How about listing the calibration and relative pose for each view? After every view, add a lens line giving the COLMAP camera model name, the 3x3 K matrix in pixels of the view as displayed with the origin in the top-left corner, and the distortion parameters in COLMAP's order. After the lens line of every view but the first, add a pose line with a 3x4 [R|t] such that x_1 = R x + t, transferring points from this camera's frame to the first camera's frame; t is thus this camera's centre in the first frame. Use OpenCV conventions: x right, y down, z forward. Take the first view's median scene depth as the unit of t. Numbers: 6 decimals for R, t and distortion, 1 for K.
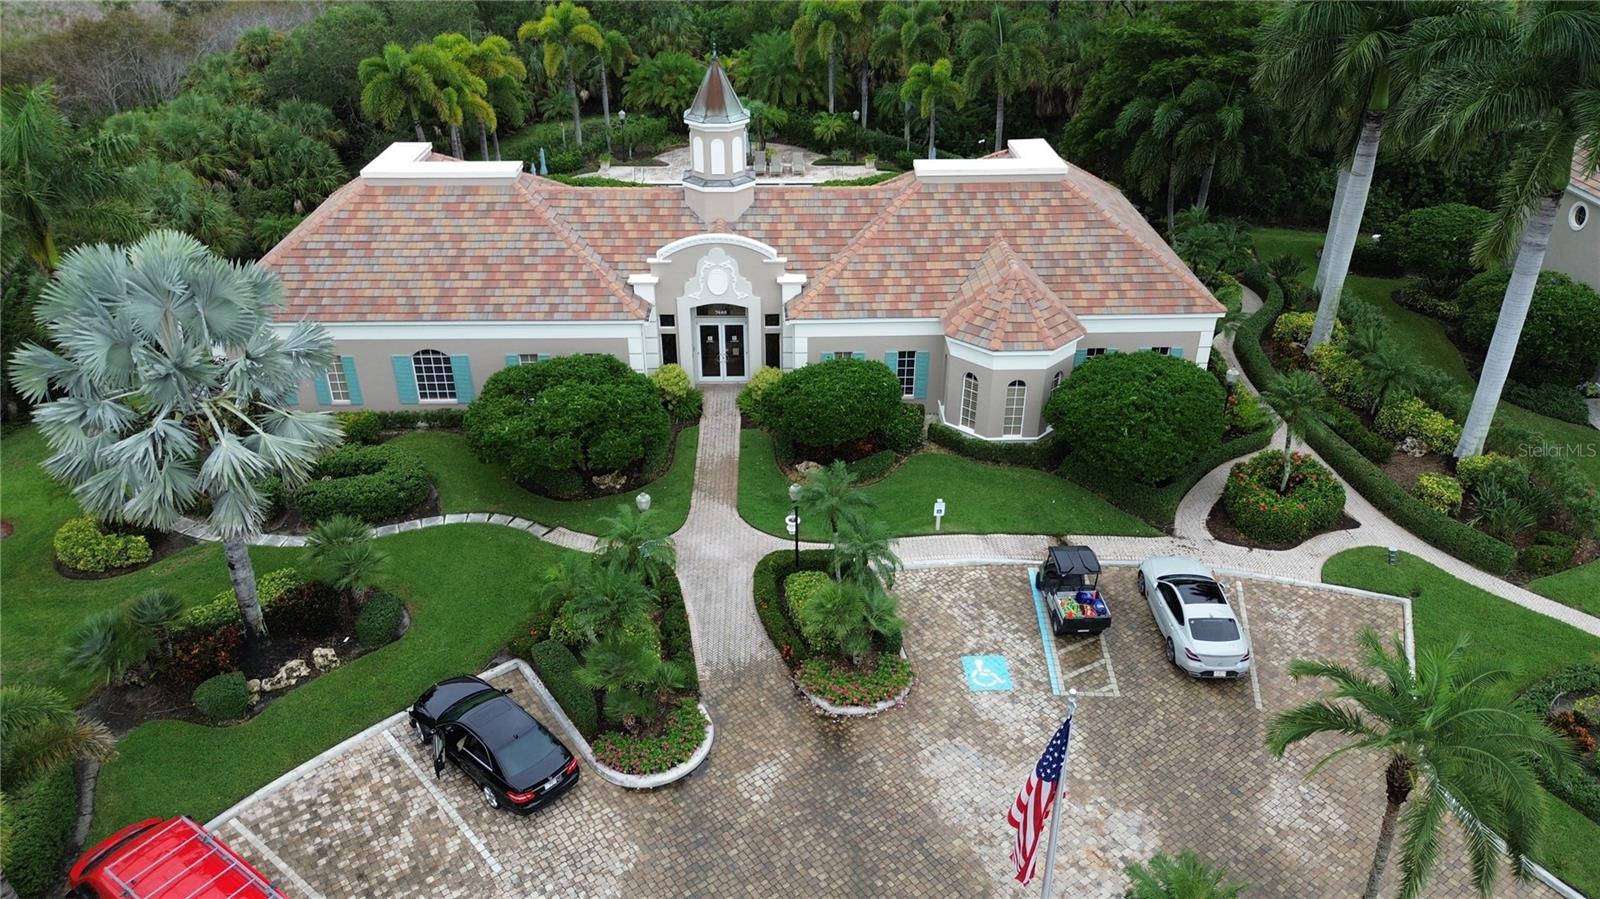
lens RADIAL K [[1131.2, 0, 800.0], [0, 1131.2, 449.5], [0, 0, 1]] dist [0.084080, -0.116945]
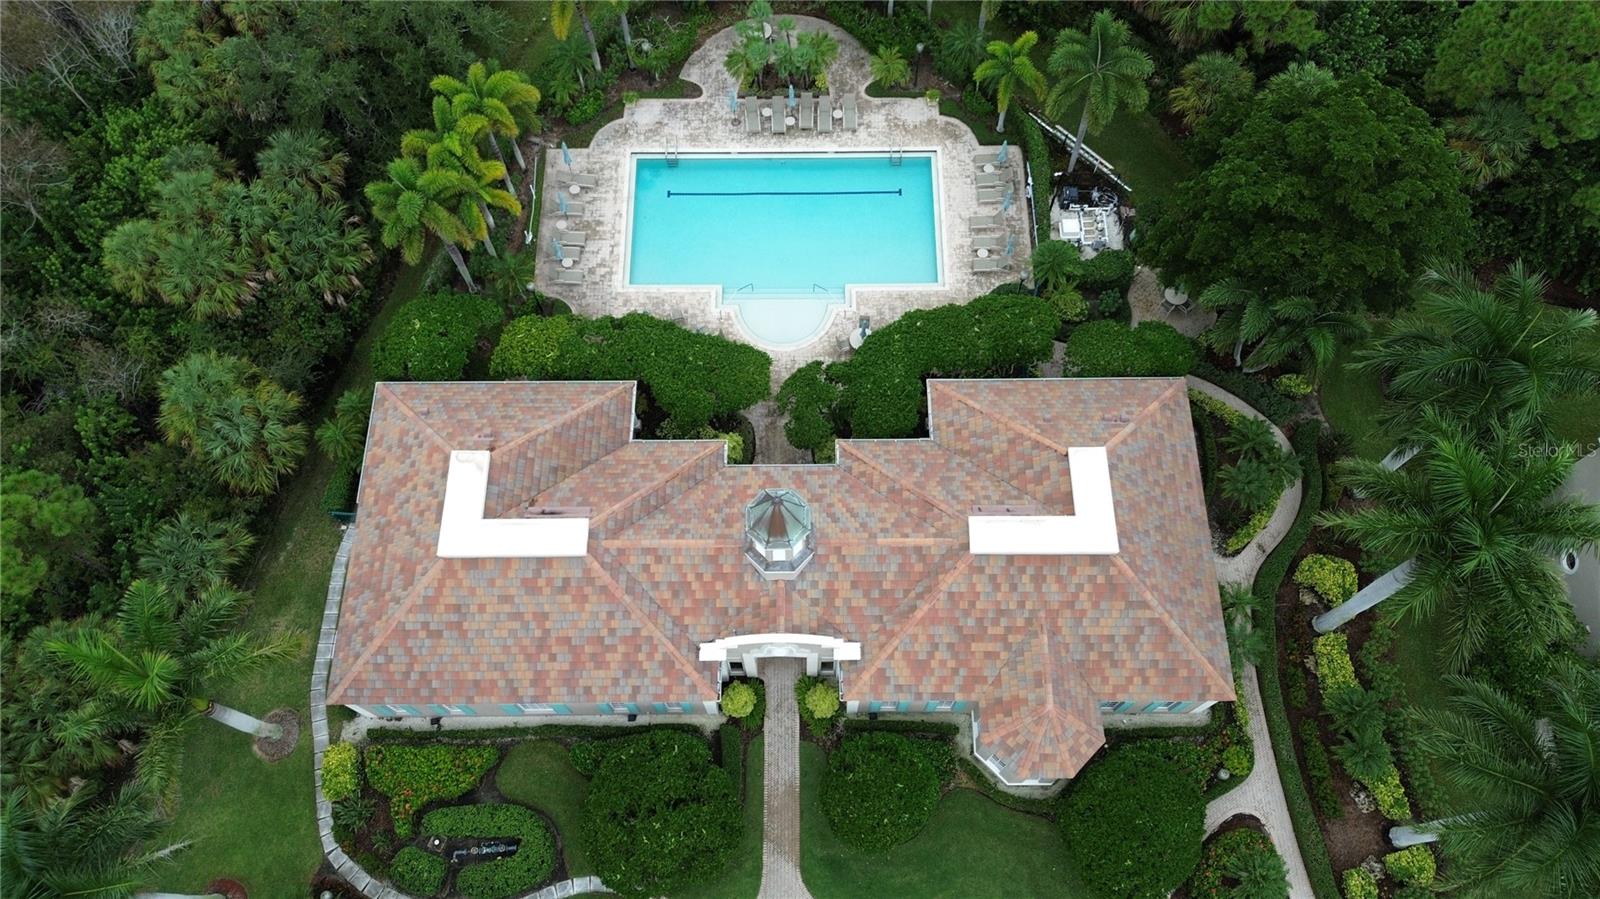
lens RADIAL K [[1131.2, 0, 800.0], [0, 1131.2, 449.5], [0, 0, 1]] dist [0.084080, -0.116945]
pose [[0.999779, 0.015779, -0.013900, -0.041273], [-0.004424, 0.804040, 0.594559, -0.972050], [0.020558, -0.594366, 0.803932, 0.233475]]
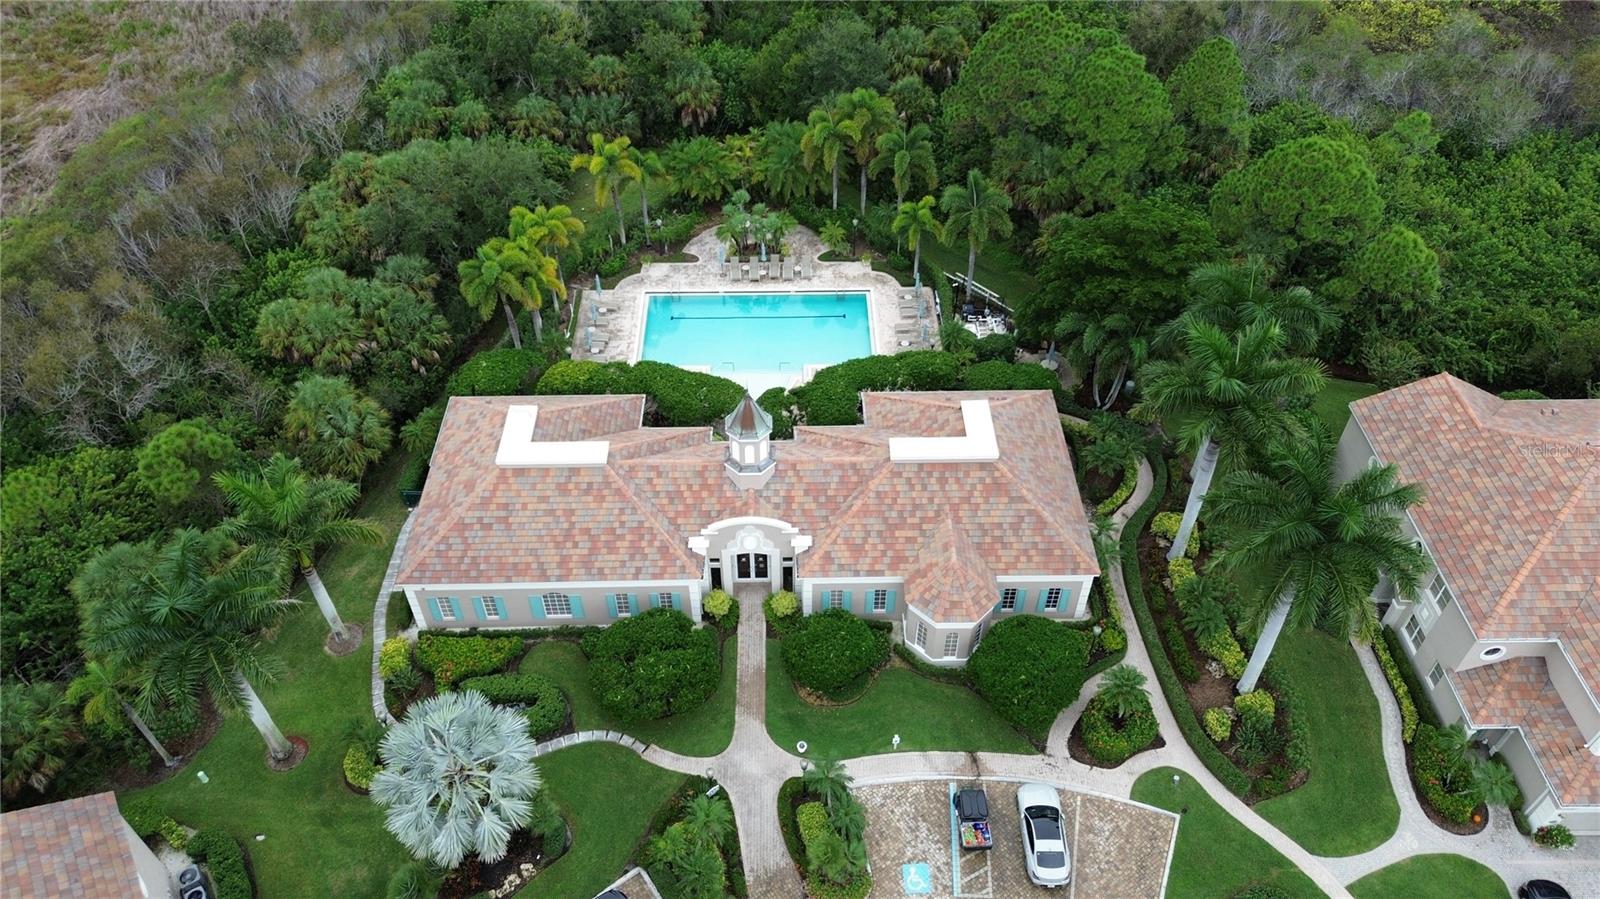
lens RADIAL K [[1122.8, 0, 800.0], [0, 1122.8, 449.5], [0, 0, 1]] dist [0.164453, -0.435241]
pose [[0.999975, 0.004134, -0.005735, -0.001479], [-0.002552, 0.967575, 0.252572, -0.630874], [0.006594, -0.252551, 0.967561, -0.356598]]
